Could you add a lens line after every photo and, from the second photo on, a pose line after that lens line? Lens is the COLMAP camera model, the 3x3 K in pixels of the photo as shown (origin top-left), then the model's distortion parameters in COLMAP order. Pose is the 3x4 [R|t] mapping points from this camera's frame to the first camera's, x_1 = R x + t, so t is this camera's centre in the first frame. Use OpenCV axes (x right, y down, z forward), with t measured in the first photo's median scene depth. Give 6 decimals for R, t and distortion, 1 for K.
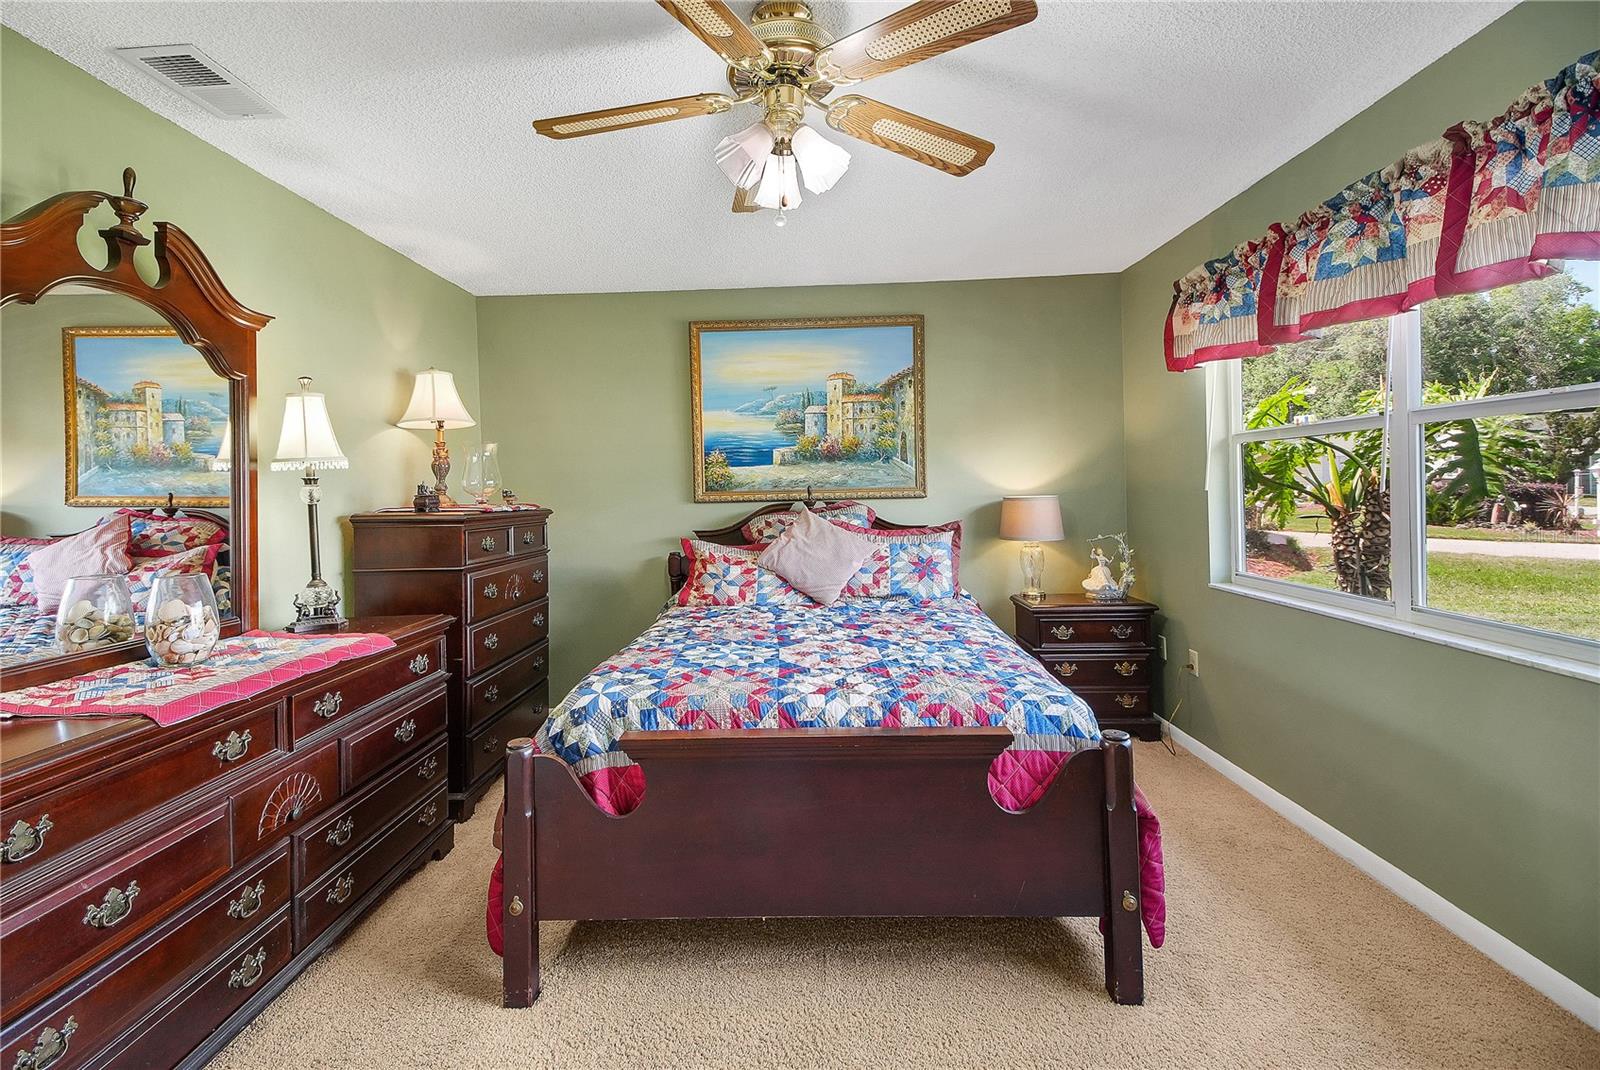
lens RADIAL K [[713.7, 0, 775.9], [0, 713.7, 492.1], [0, 0, 1]] dist [0.063031, -0.026602]
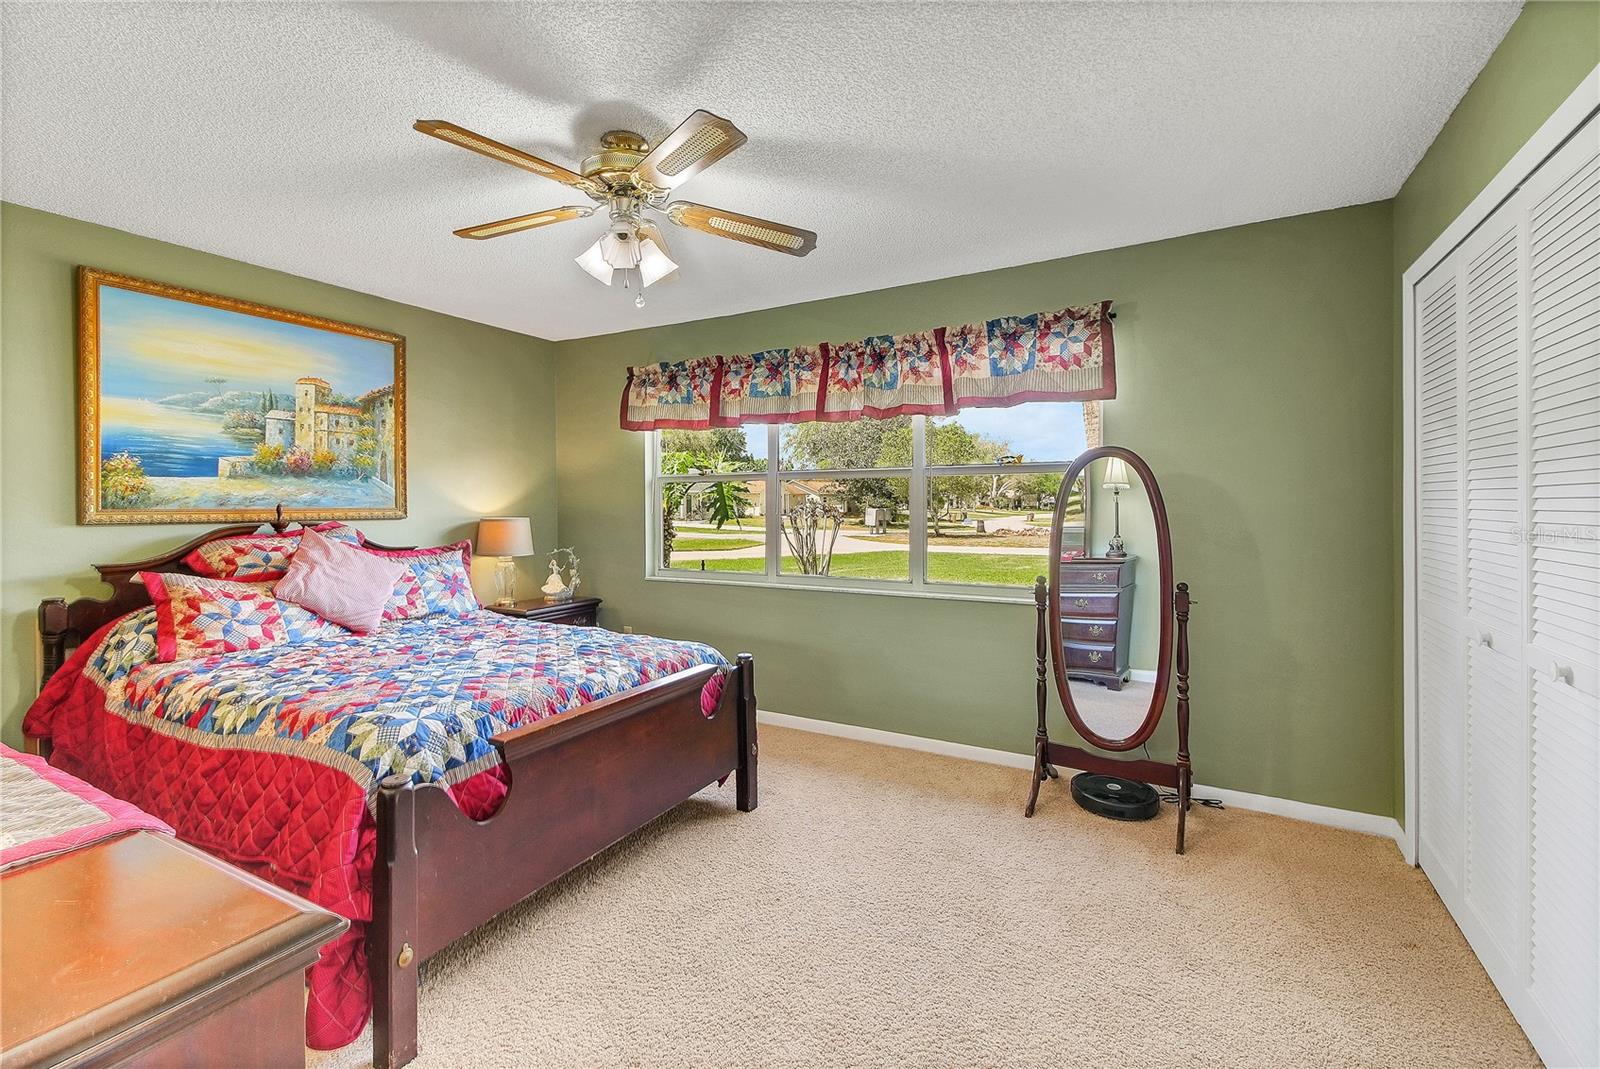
lens RADIAL K [[713.7, 0, 775.9], [0, 713.7, 491.6], [0, 0, 1]] dist [0.063031, -0.026602]
pose [[0.472720, 0.039704, 0.880318, -0.506493], [-0.003123, 0.999054, -0.043382, 0.013687], [-0.881207, 0.017758, 0.472397, 0.078972]]
